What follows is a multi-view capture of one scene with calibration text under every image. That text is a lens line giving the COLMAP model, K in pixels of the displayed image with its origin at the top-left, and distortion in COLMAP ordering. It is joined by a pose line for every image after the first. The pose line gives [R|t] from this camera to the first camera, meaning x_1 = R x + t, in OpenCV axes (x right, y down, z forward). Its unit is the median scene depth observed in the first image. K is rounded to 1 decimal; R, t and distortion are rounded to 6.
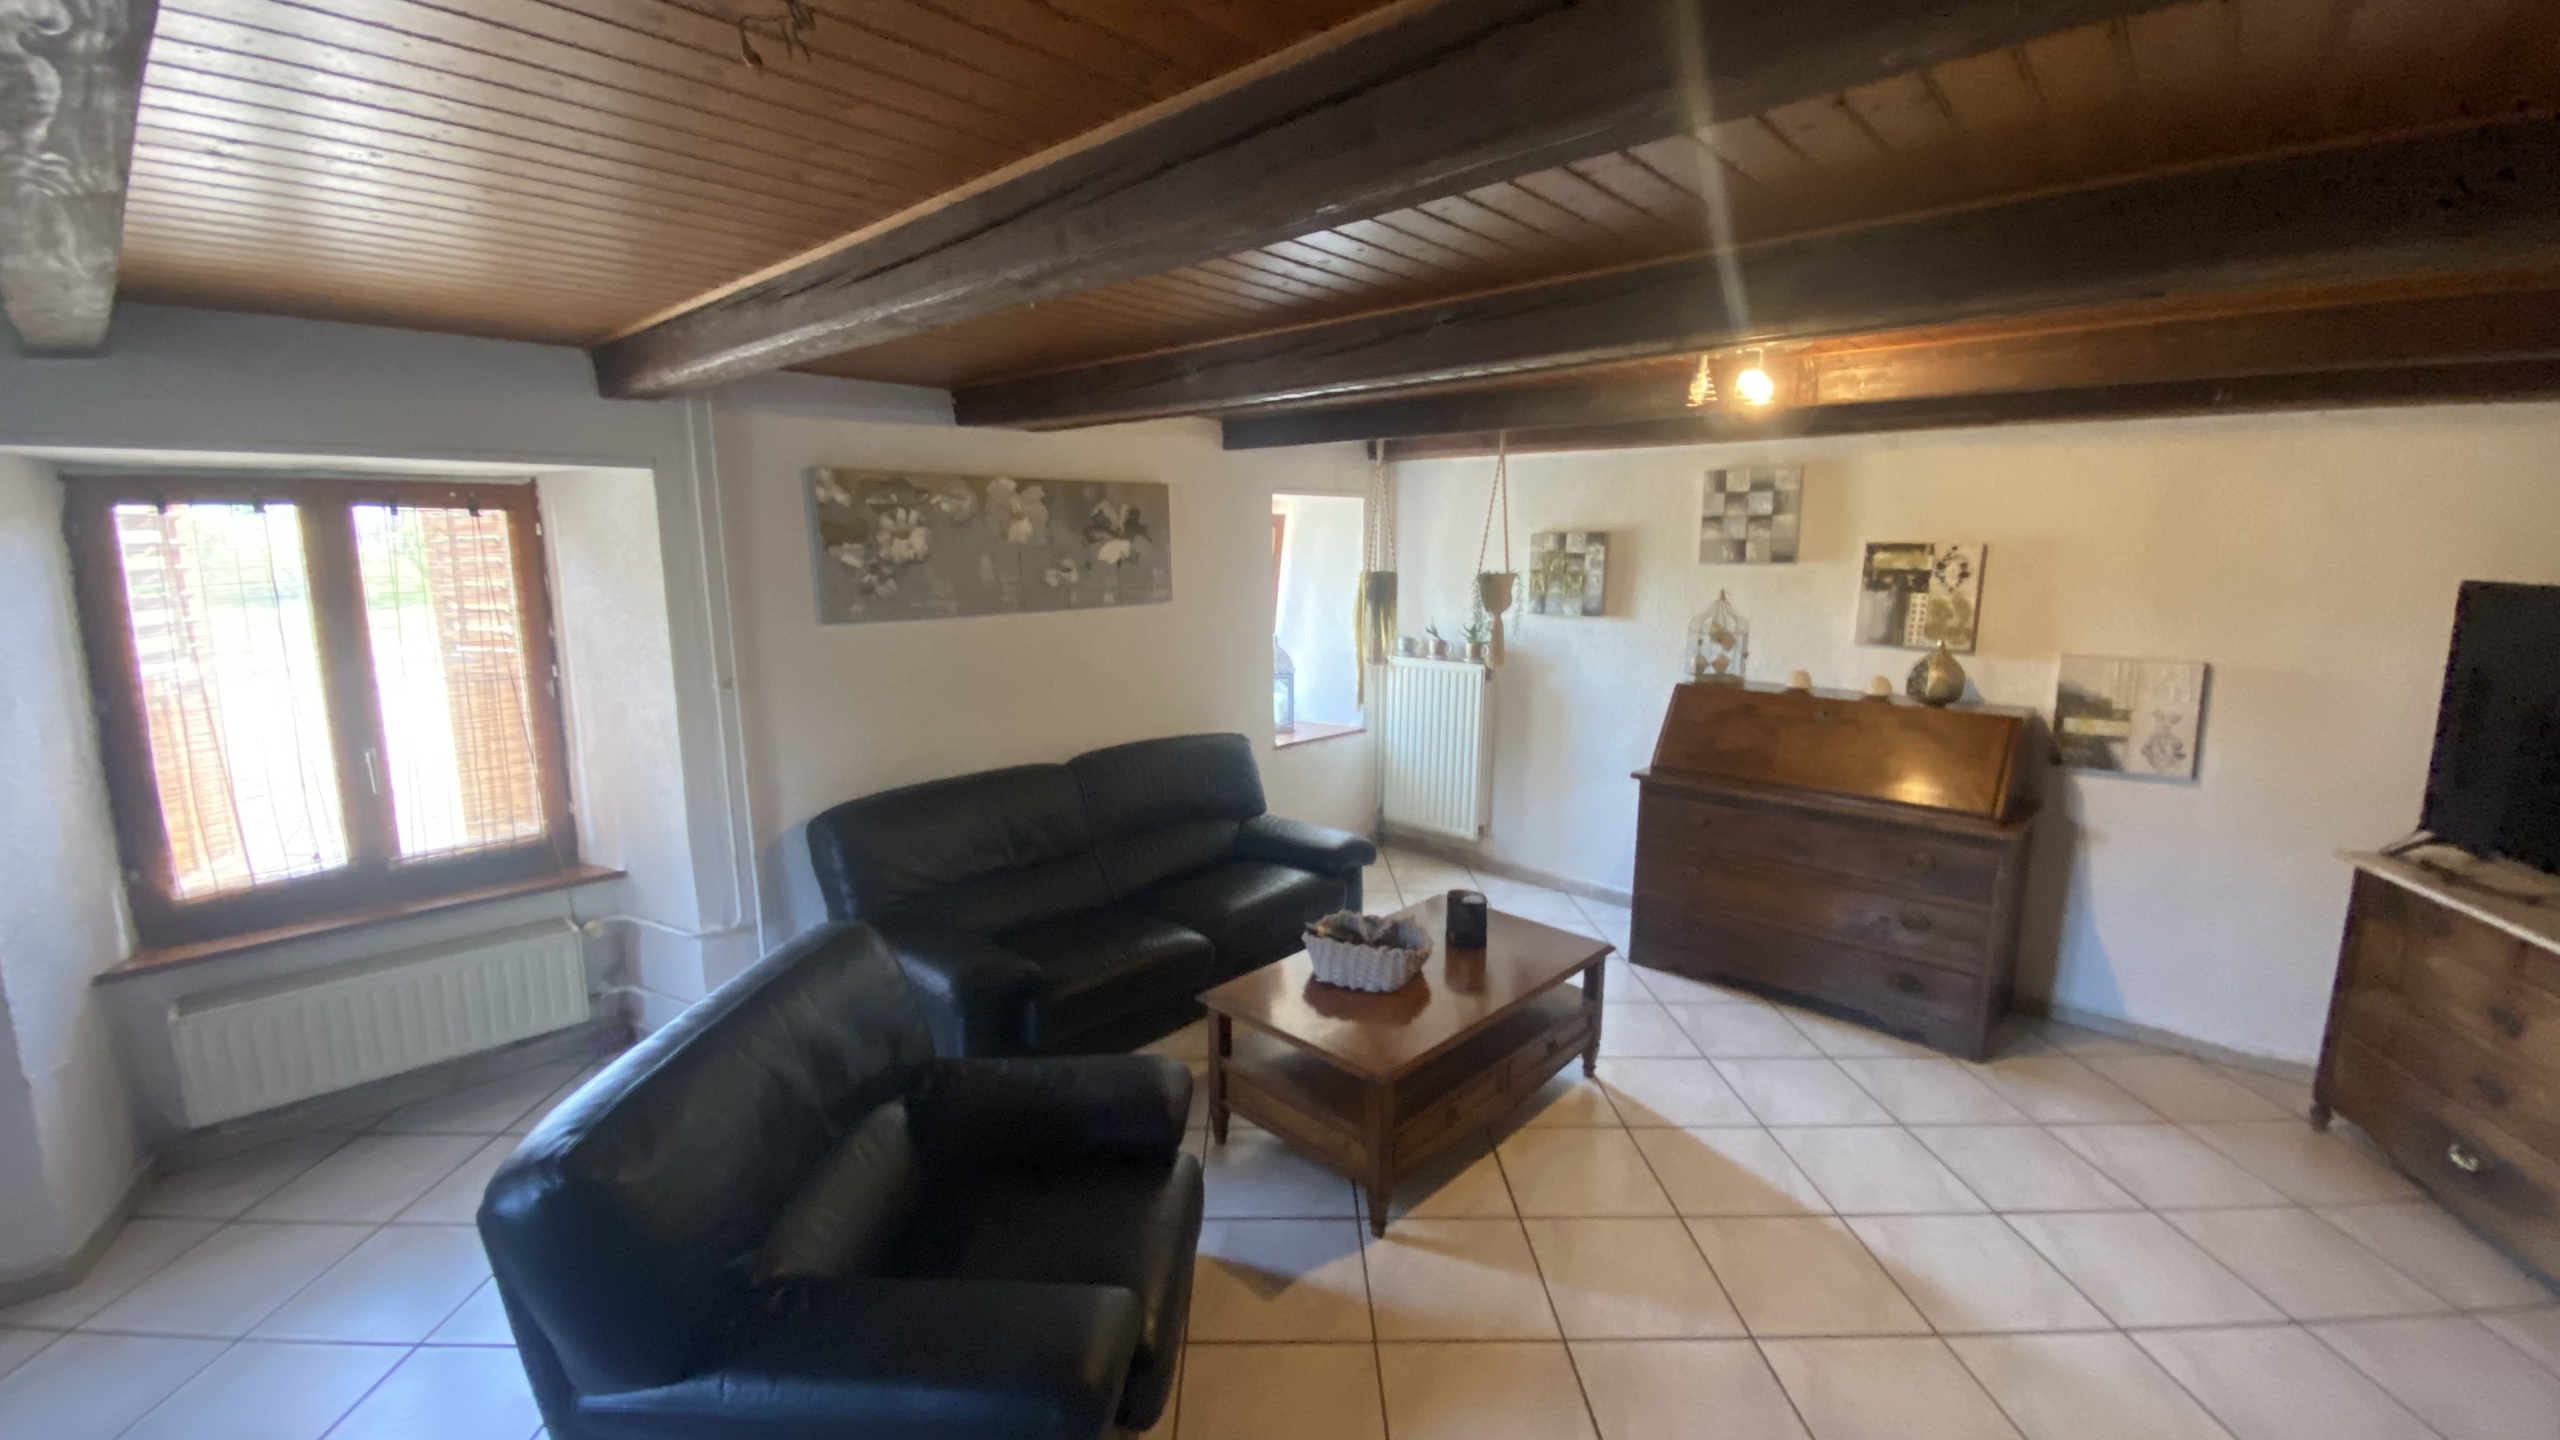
lens RADIAL K [[1030.8, 0, 1281.5], [0, 1030.8, 723.1], [0, 0, 1]] dist [0.013488, -0.017361]
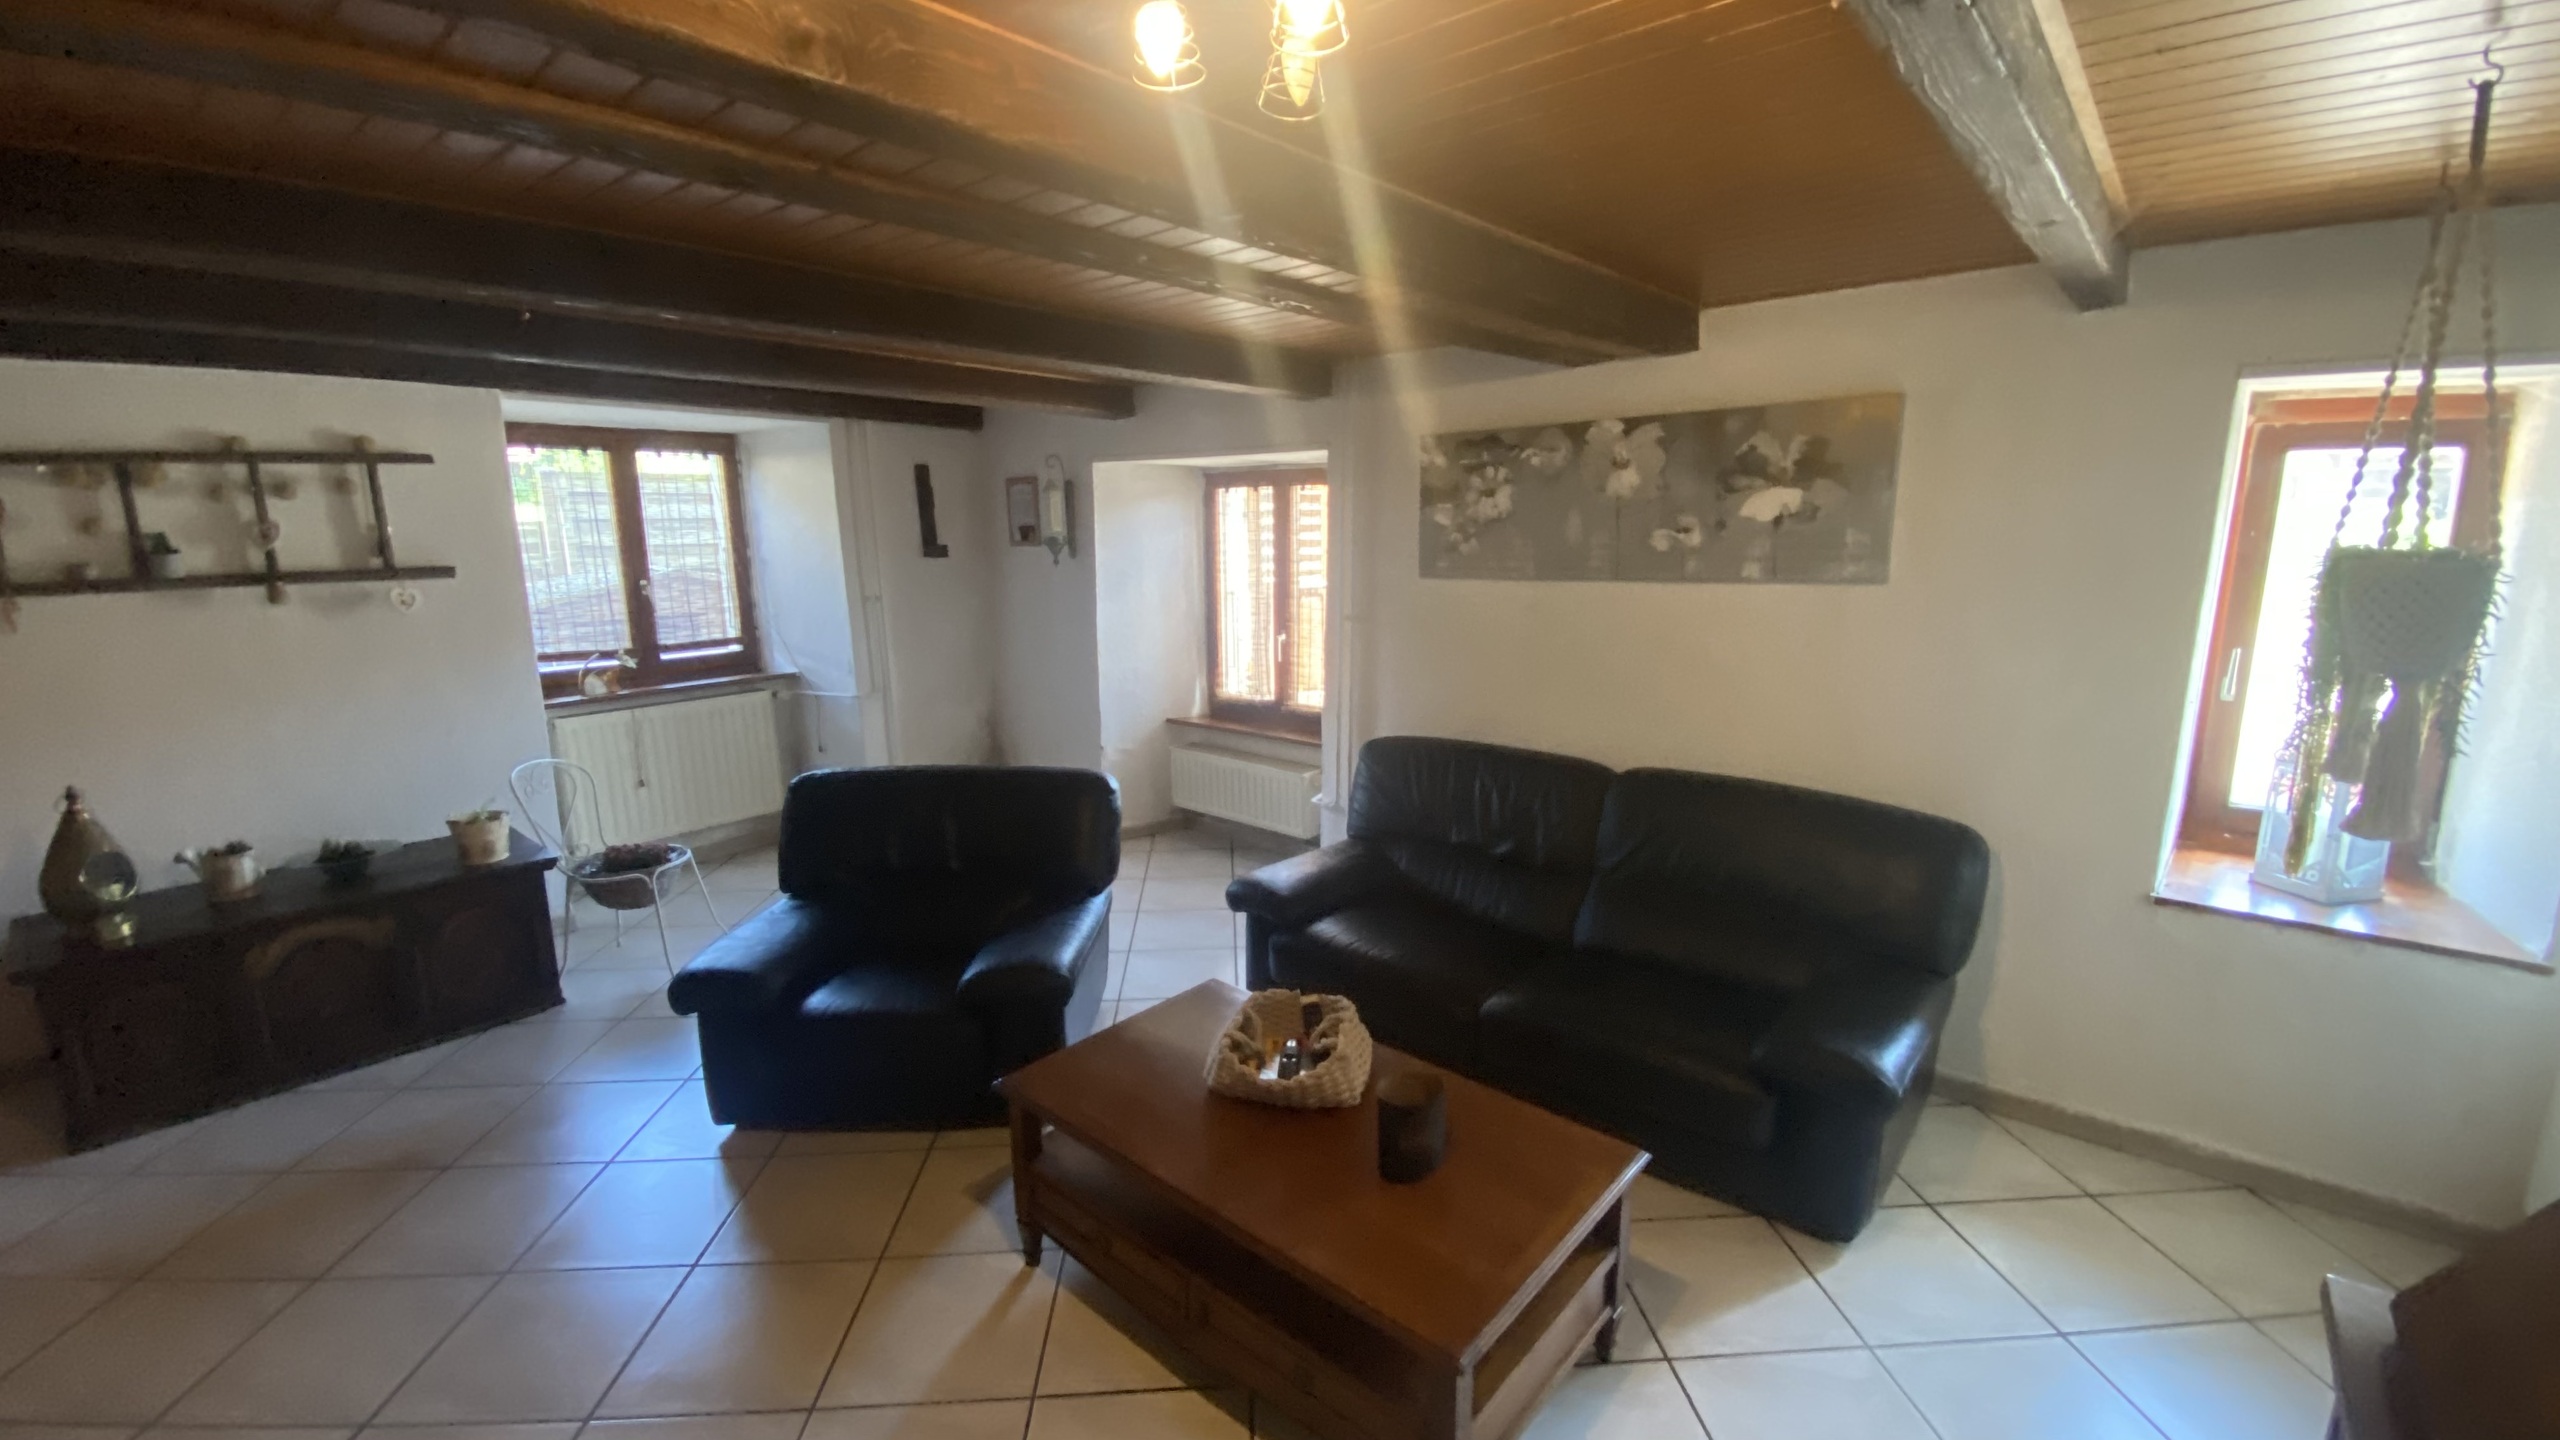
lens RADIAL K [[1053.0, 0, 1281.4], [0, 1053.0, 711.9], [0, 0, 1]] dist [0.000192, -0.000027]
pose [[0.030701, 0.161733, -0.986357, 0.598977], [-0.166206, 0.973909, 0.154519, -0.091763], [0.985613, 0.159195, 0.056781, 0.709305]]
